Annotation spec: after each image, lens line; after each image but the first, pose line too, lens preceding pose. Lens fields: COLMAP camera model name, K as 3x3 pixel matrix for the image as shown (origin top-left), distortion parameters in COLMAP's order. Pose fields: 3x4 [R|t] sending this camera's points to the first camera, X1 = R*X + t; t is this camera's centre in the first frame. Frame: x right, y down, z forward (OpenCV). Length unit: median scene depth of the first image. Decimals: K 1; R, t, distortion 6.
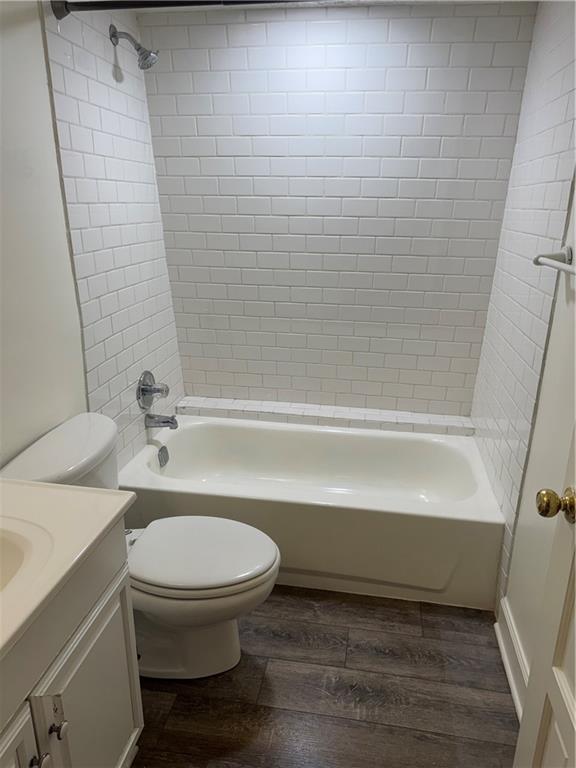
lens RADIAL K [[542.4, 0, 287.5], [0, 542.4, 388.8], [0, 0, 1]] dist [0.025193, -0.019821]
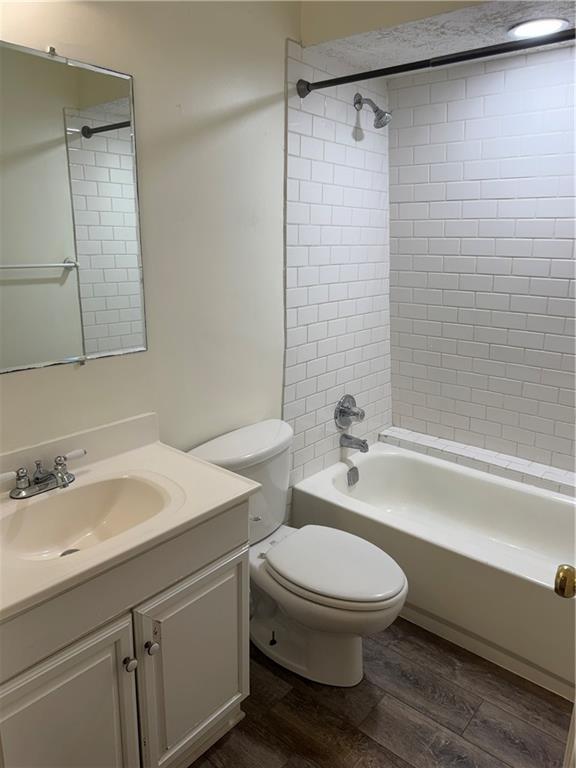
lens RADIAL K [[541.1, 0, 290.2], [0, 541.1, 388.5], [0, 0, 1]] dist [0.077155, -0.091821]
pose [[0.861906, 0.139445, -0.487518, 0.192694], [-0.171965, 0.984850, -0.022327, -0.001034], [0.477019, 0.103080, 0.872827, -0.015358]]
